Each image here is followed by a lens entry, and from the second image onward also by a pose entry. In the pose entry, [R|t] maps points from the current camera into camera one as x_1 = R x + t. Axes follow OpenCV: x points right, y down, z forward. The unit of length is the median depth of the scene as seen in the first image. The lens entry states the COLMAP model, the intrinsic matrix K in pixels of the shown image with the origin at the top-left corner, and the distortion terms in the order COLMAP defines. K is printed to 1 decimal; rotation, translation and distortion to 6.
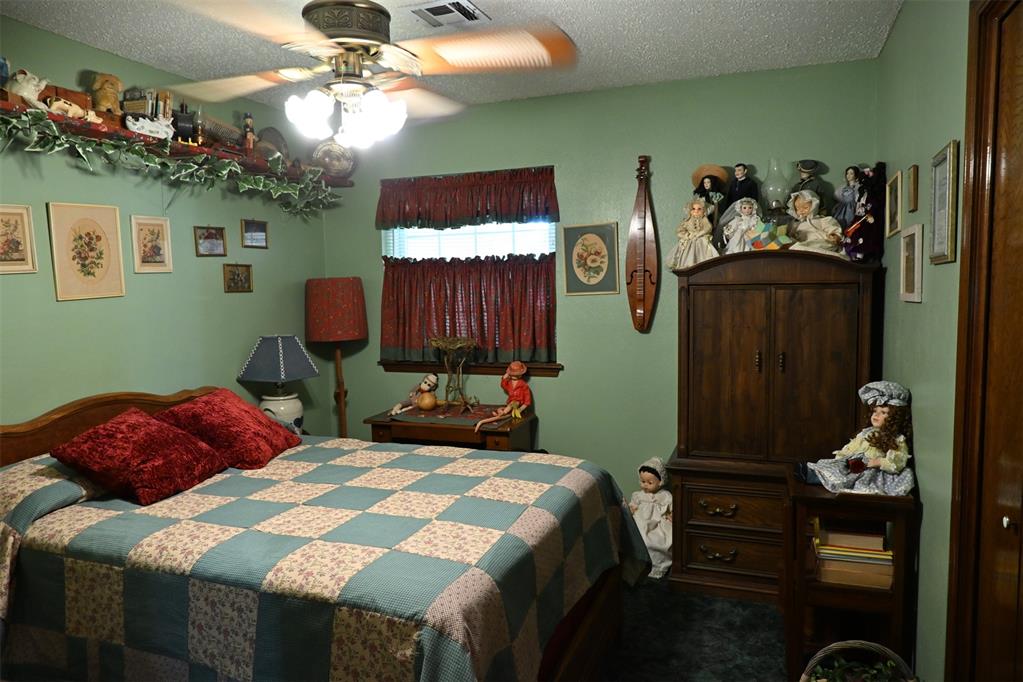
lens RADIAL K [[691.4, 0, 512.2], [0, 691.4, 342.3], [0, 0, 1]] dist [-0.002768, 0.001319]
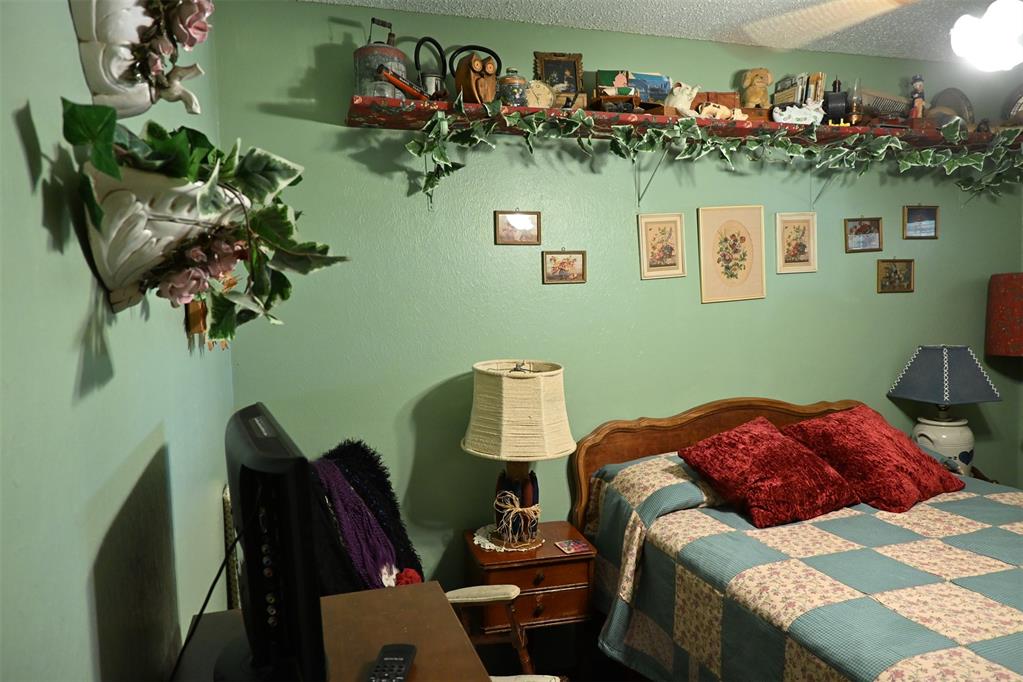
lens RADIAL K [[691.4, 0, 512.2], [0, 691.4, 342.3], [0, 0, 1]] dist [-0.002768, 0.001319]
pose [[0.615407, 0.046188, -0.786855, -0.020678], [-0.045697, 0.998693, 0.022883, -0.012977], [0.786884, 0.021875, 0.616713, 0.150564]]
